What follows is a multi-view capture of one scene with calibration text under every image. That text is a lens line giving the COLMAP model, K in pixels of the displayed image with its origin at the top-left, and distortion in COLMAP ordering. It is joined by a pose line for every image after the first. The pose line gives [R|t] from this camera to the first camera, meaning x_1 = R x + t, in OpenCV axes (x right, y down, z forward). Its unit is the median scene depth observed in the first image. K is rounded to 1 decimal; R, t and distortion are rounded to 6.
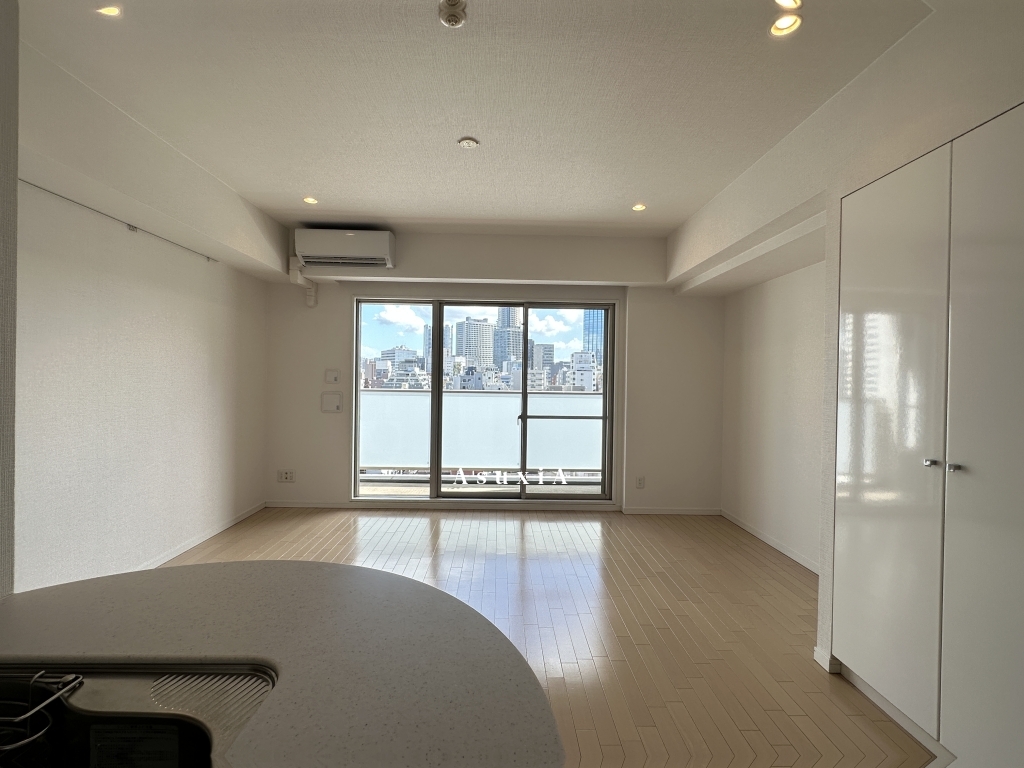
lens RADIAL K [[471.6, 0, 510.2], [0, 471.6, 383.1], [0, 0, 1]] dist [-0.002874, -0.000334]
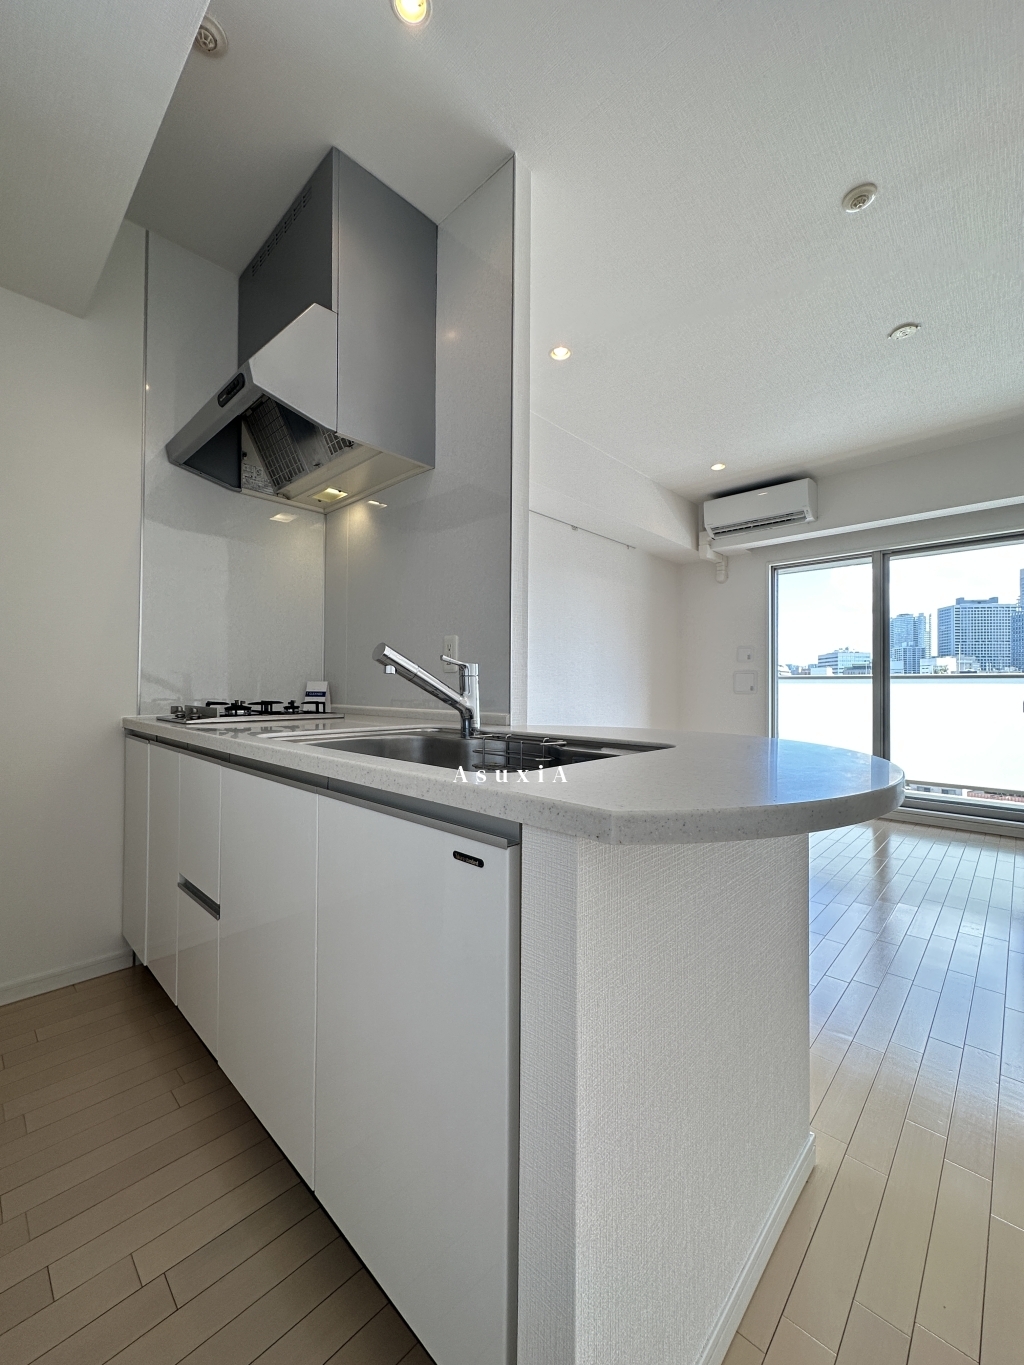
lens RADIAL K [[545.5, 0, 511.8], [0, 545.5, 679.2], [0, 0, 1]] dist [-0.001197, 0.000316]
pose [[0.711589, -0.019106, -0.702336, 0.045024], [-0.003062, 0.999536, -0.030293, 0.068080], [0.702589, 0.023707, 0.711201, -0.073673]]
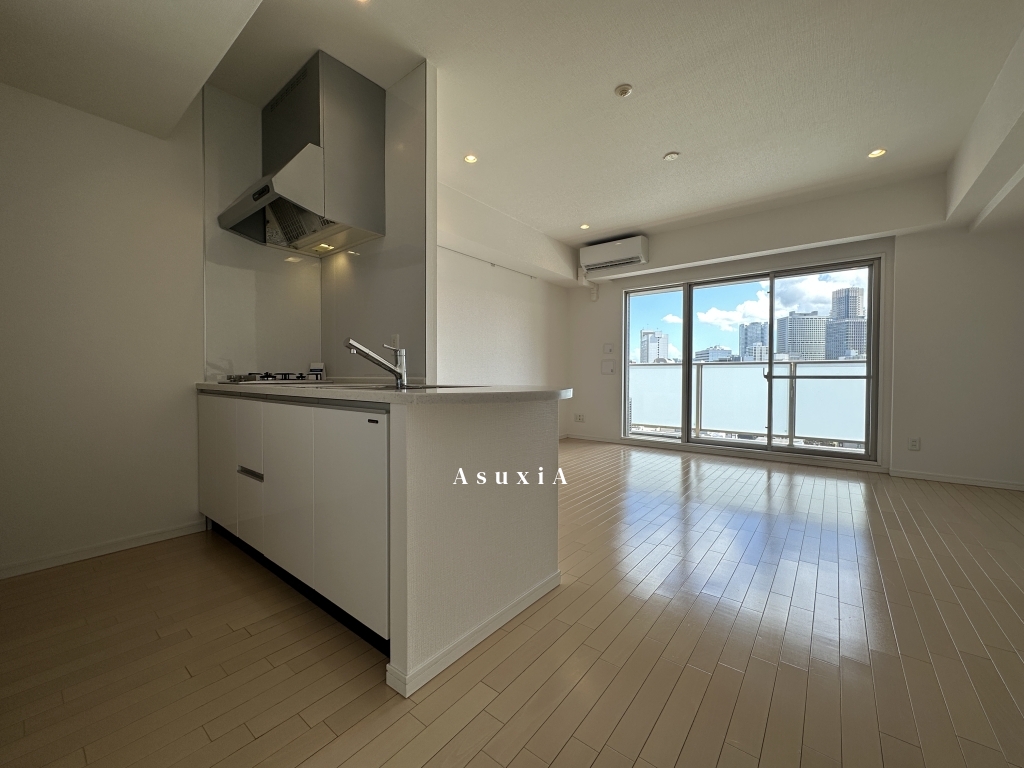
lens RADIAL K [[409.3, 0, 508.4], [0, 409.3, 382.5], [0, 0, 1]] dist [-0.001197, 0.000316]
pose [[0.766574, -0.002304, -0.642152, 0.178125], [0.003065, 0.999995, 0.000071, 0.085854], [0.642149, -0.002023, 0.766577, -0.128532]]
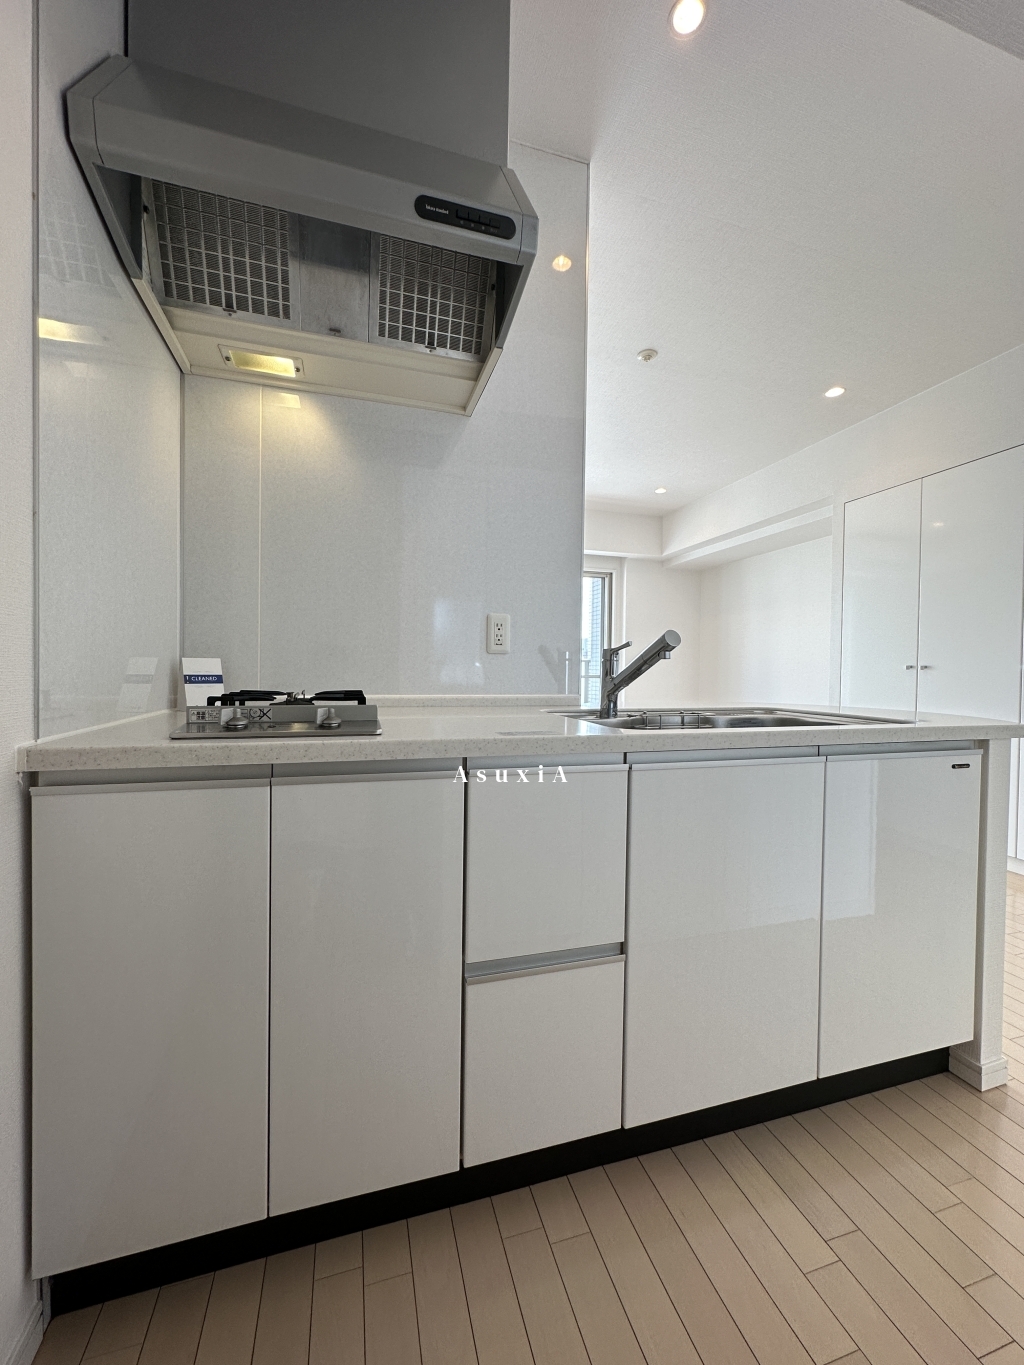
lens RADIAL K [[545.5, 0, 510.2], [0, 545.5, 680.8], [0, 0, 1]] dist [-0.001197, 0.000316]
pose [[0.964732, -0.009453, 0.263063, -0.352878], [0.005487, 0.999860, 0.015806, 0.063937], [-0.263176, -0.013805, 0.964649, -0.178940]]
